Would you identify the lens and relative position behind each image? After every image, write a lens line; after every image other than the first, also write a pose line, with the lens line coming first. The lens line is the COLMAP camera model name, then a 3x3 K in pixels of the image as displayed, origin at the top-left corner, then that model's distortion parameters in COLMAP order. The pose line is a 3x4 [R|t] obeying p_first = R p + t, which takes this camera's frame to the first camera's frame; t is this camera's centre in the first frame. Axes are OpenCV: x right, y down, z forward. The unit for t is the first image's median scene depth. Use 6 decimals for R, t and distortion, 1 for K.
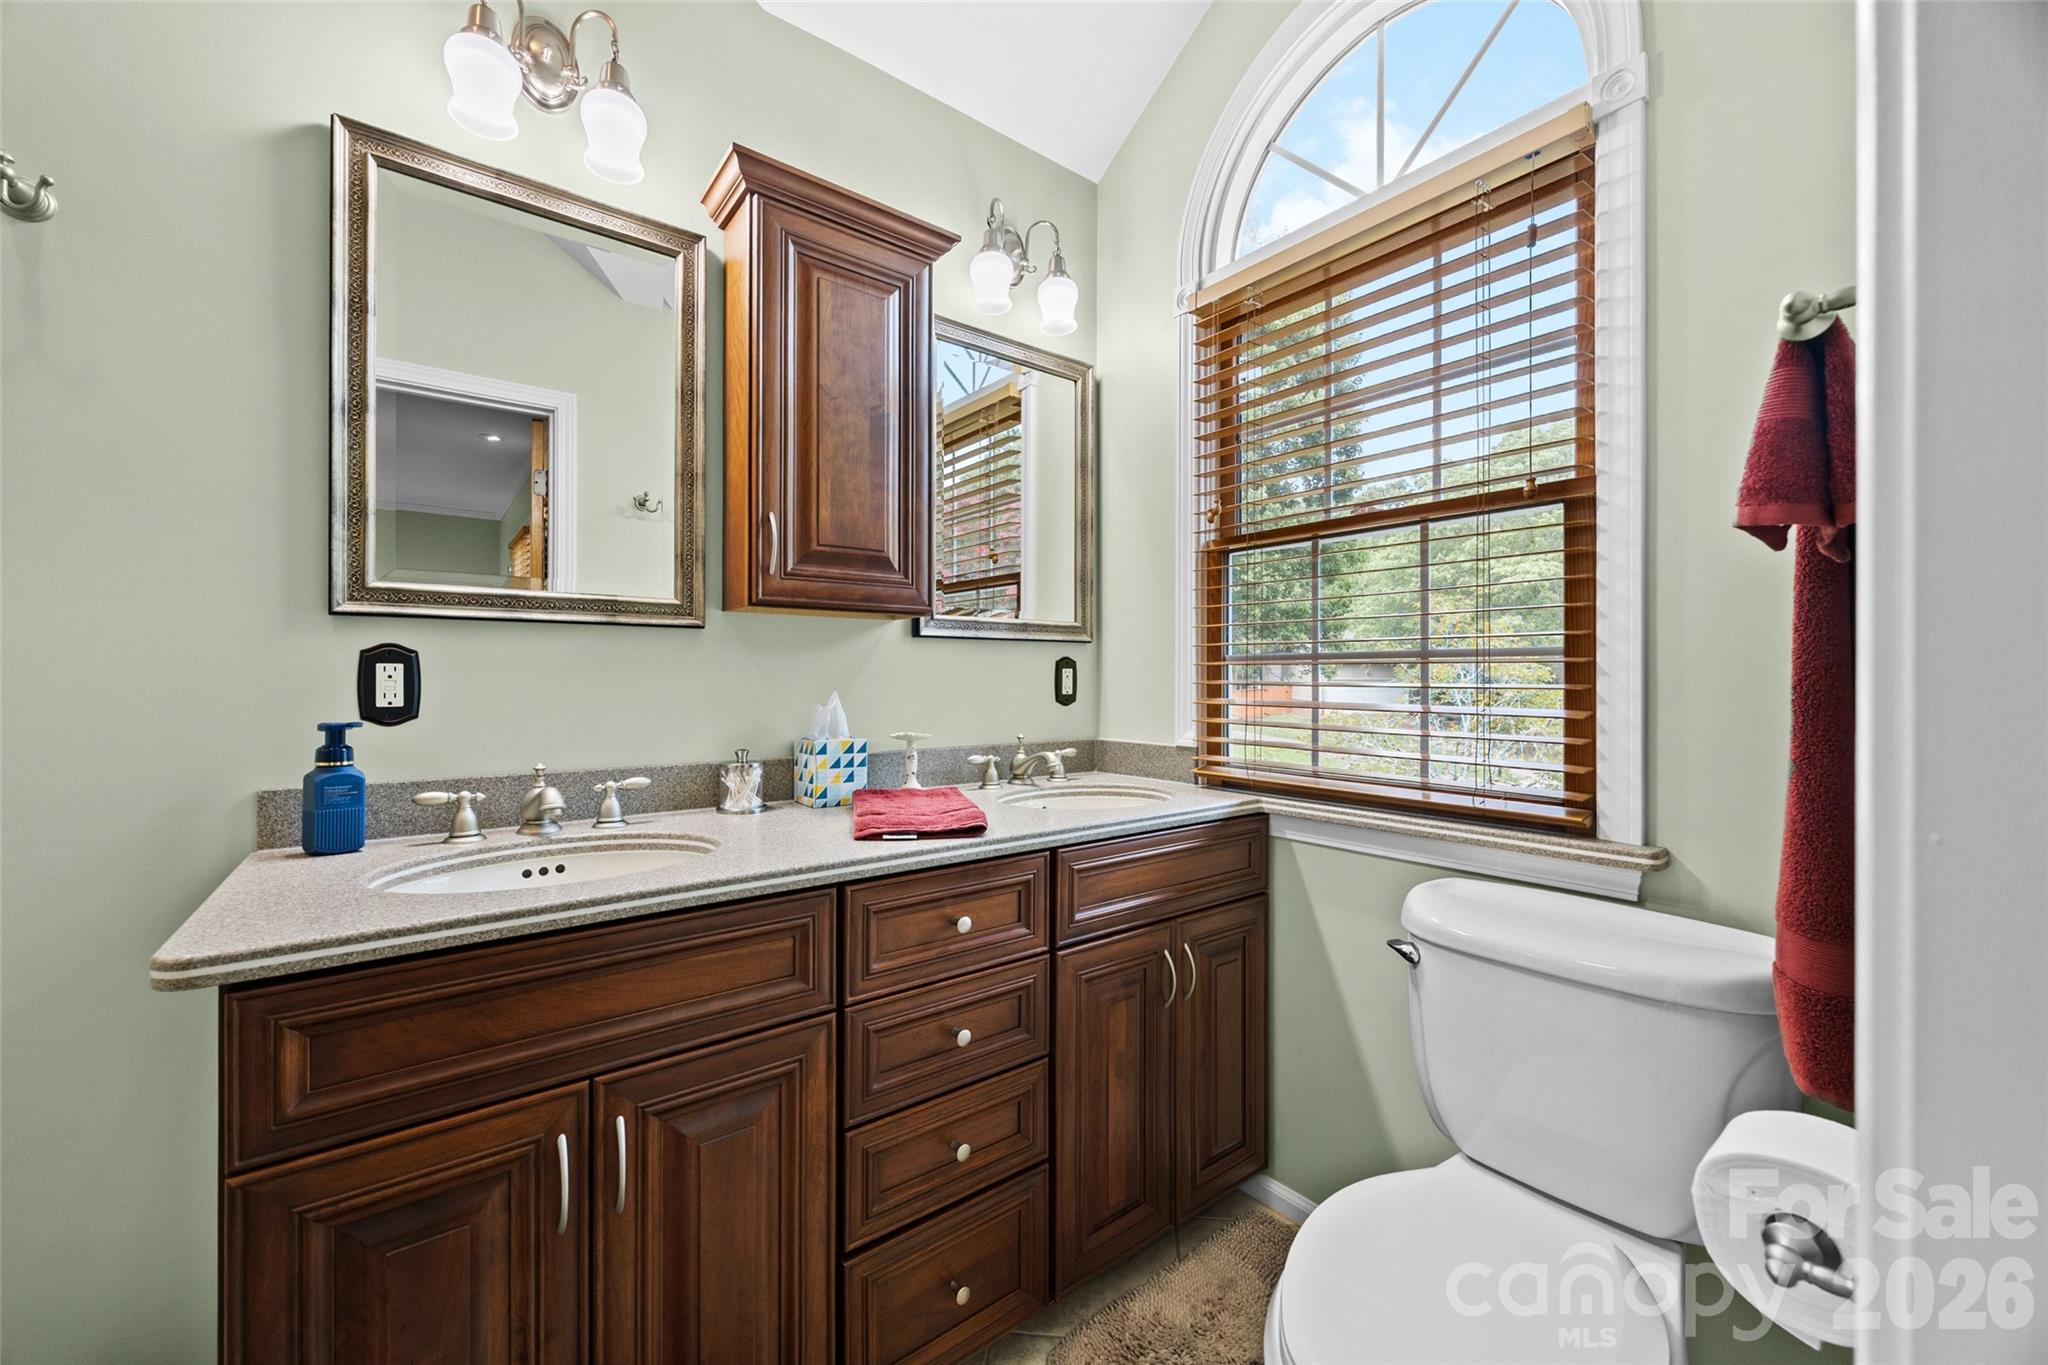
lens RADIAL K [[786.9, 0, 1013.2], [0, 786.9, 677.9], [0, 0, 1]] dist [-0.000780, -0.000290]
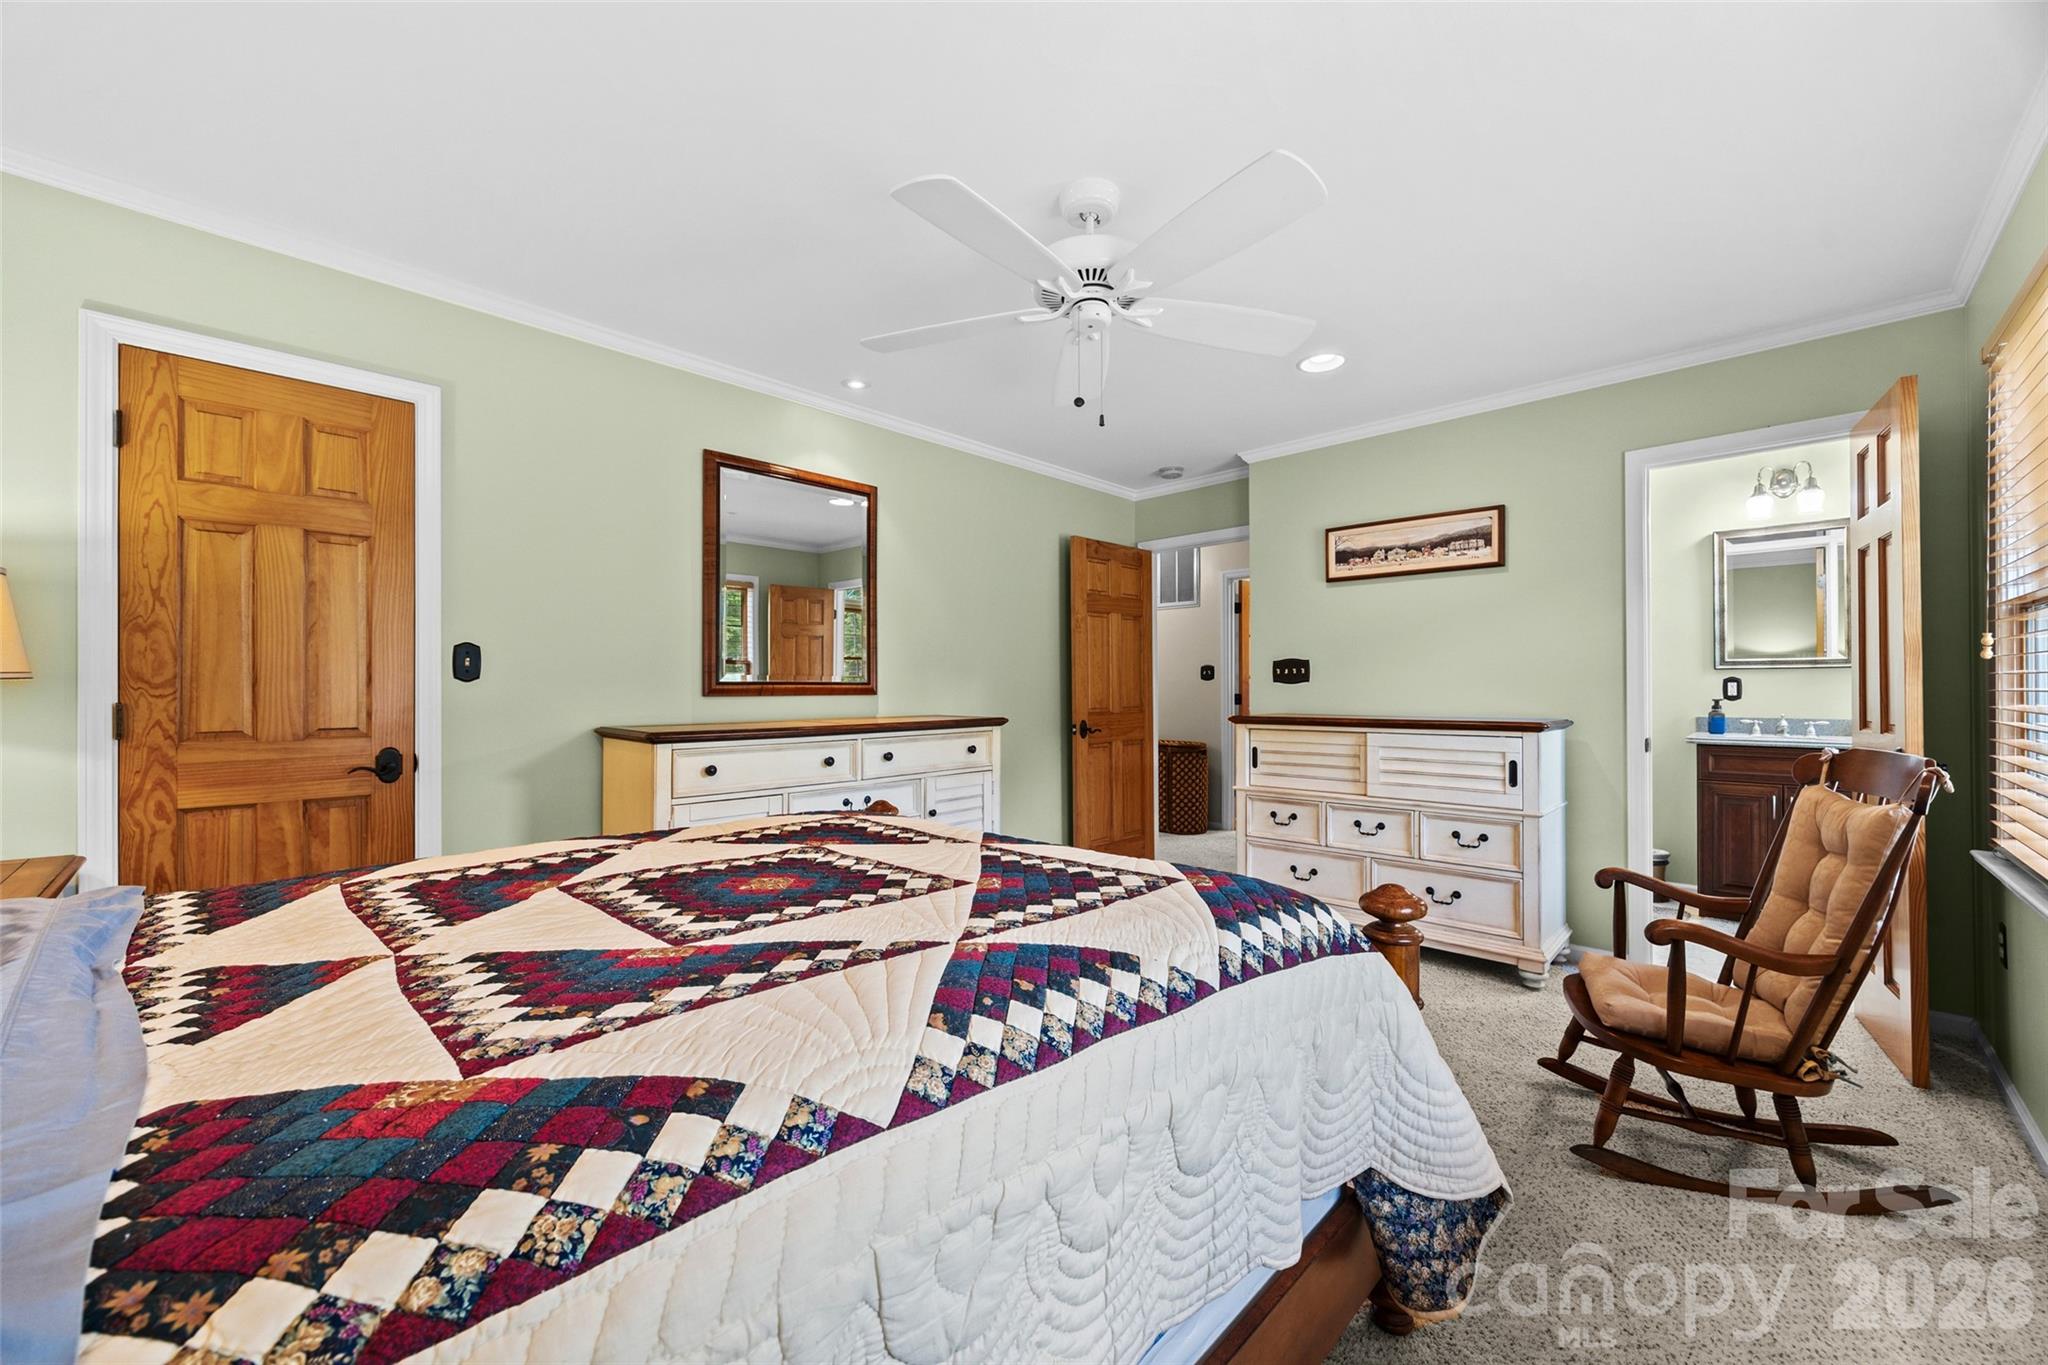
lens RADIAL K [[786.9, 0, 1016.2], [0, 786.9, 680.1], [0, 0, 1]] dist [-0.000780, -0.000290]
pose [[0.146036, -0.006169, -0.989260, 2.188187], [0.002943, 0.999979, -0.005801, -0.019264], [0.989275, -0.002064, 0.146051, -2.644429]]
